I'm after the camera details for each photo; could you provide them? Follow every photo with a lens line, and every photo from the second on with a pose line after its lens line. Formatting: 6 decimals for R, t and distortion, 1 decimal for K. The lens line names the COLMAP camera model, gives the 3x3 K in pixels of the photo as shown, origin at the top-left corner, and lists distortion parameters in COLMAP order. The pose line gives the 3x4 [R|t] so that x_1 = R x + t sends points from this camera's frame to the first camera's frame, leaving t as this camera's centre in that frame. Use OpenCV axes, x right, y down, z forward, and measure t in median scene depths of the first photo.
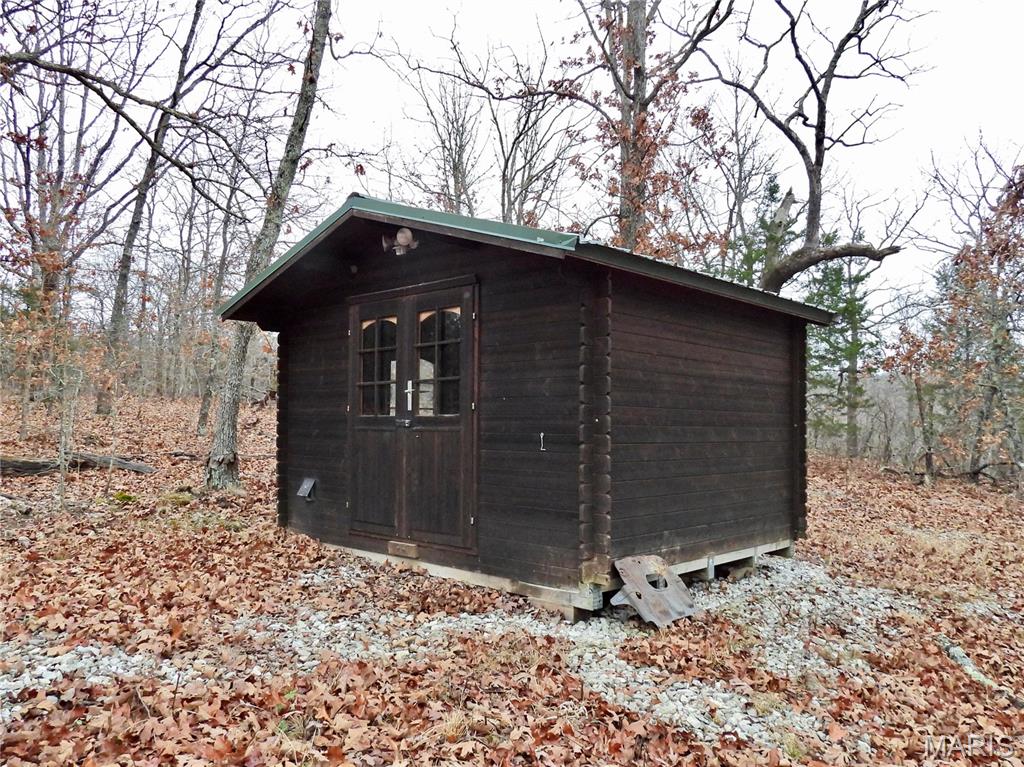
lens RADIAL K [[772.3, 0, 512.0], [0, 772.3, 383.5], [0, 0, 1]] dist [-0.006324, 0.003500]
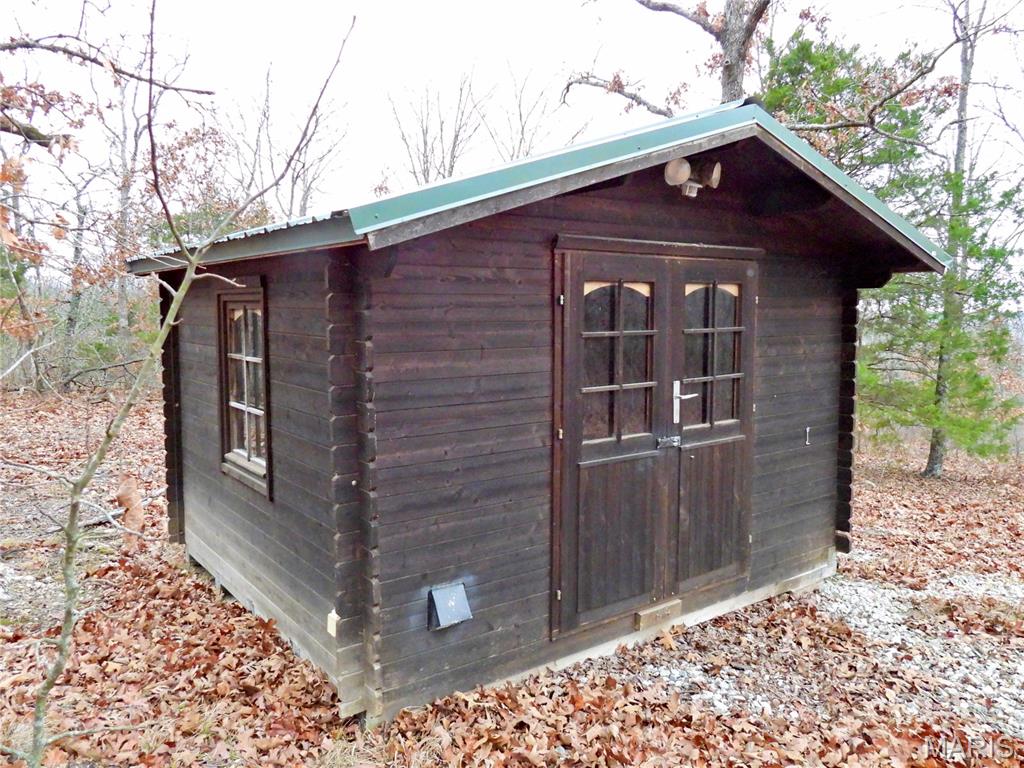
lens RADIAL K [[772.3, 0, 512.0], [0, 772.3, 384.0], [0, 0, 1]] dist [-0.006324, 0.003500]
pose [[0.173871, -0.106316, 0.979013, -0.828224], [-0.046943, 0.992130, 0.116077, -0.074008], [-0.983649, -0.066140, 0.167512, 1.006258]]
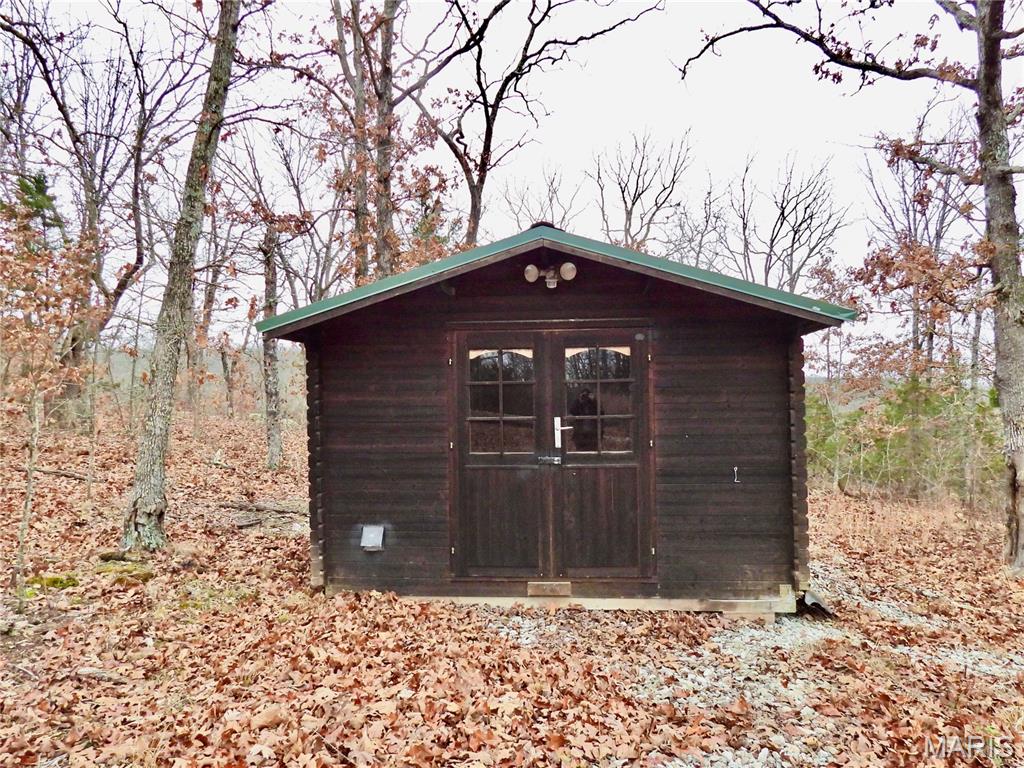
lens RADIAL K [[772.3, 0, 512.0], [0, 772.3, 384.0], [0, 0, 1]] dist [-0.006324, 0.003500]
pose [[0.788804, -0.004637, 0.614627, -0.764879], [-0.014863, 0.999535, 0.026616, -0.069646], [-0.614465, -0.030130, 0.788369, 0.255205]]
